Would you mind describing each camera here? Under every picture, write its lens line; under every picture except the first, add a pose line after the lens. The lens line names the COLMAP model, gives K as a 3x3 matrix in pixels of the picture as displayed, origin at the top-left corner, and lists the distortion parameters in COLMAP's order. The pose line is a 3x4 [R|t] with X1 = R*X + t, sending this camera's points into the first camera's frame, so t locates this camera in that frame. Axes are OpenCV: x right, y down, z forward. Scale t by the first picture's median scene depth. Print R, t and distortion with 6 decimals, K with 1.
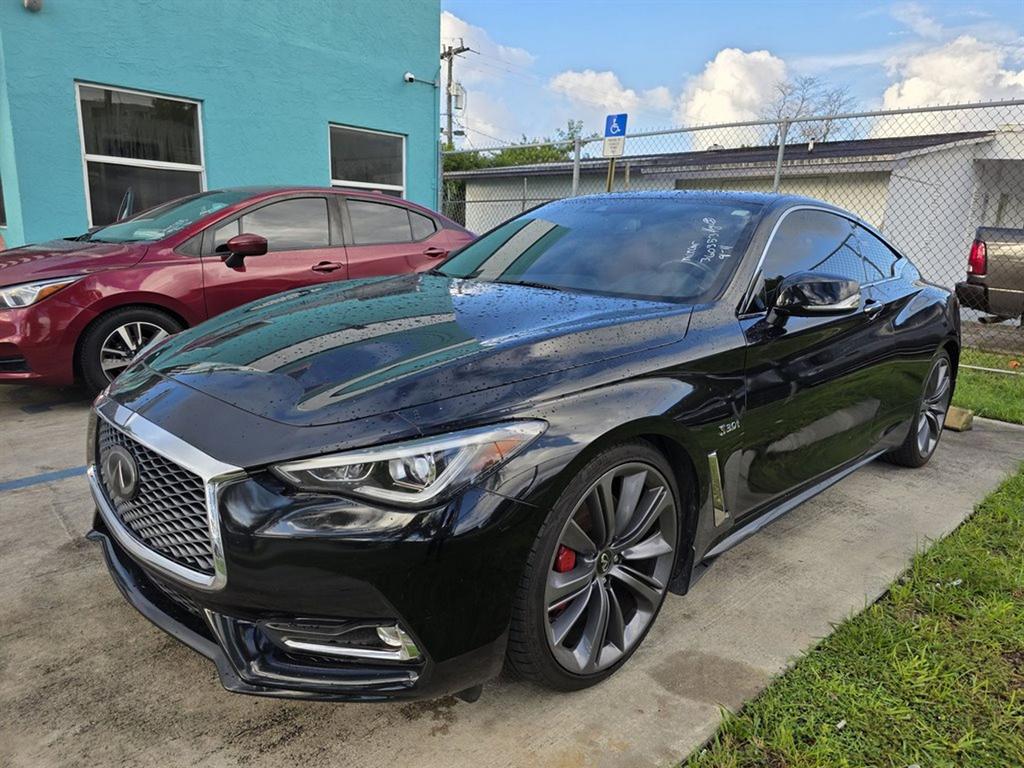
lens RADIAL K [[731.0, 0, 535.8], [0, 731.0, 381.2], [0, 0, 1]] dist [0.033786, -0.040320]
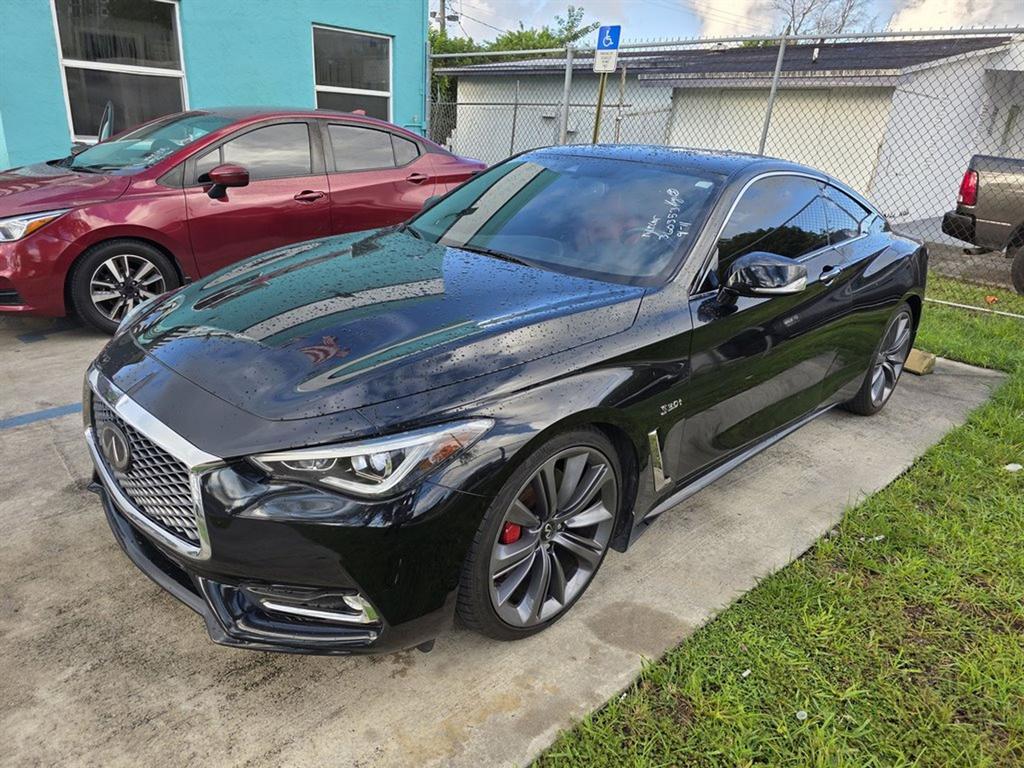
lens RADIAL K [[728.4, 0, 523.7], [0, 728.4, 384.7], [0, 0, 1]] dist [0.030493, -0.035491]
pose [[0.999718, 0.023602, -0.002680, 0.046559], [-0.023016, 0.990381, 0.136440, -0.110689], [0.005875, -0.136340, 0.990645, -0.069237]]
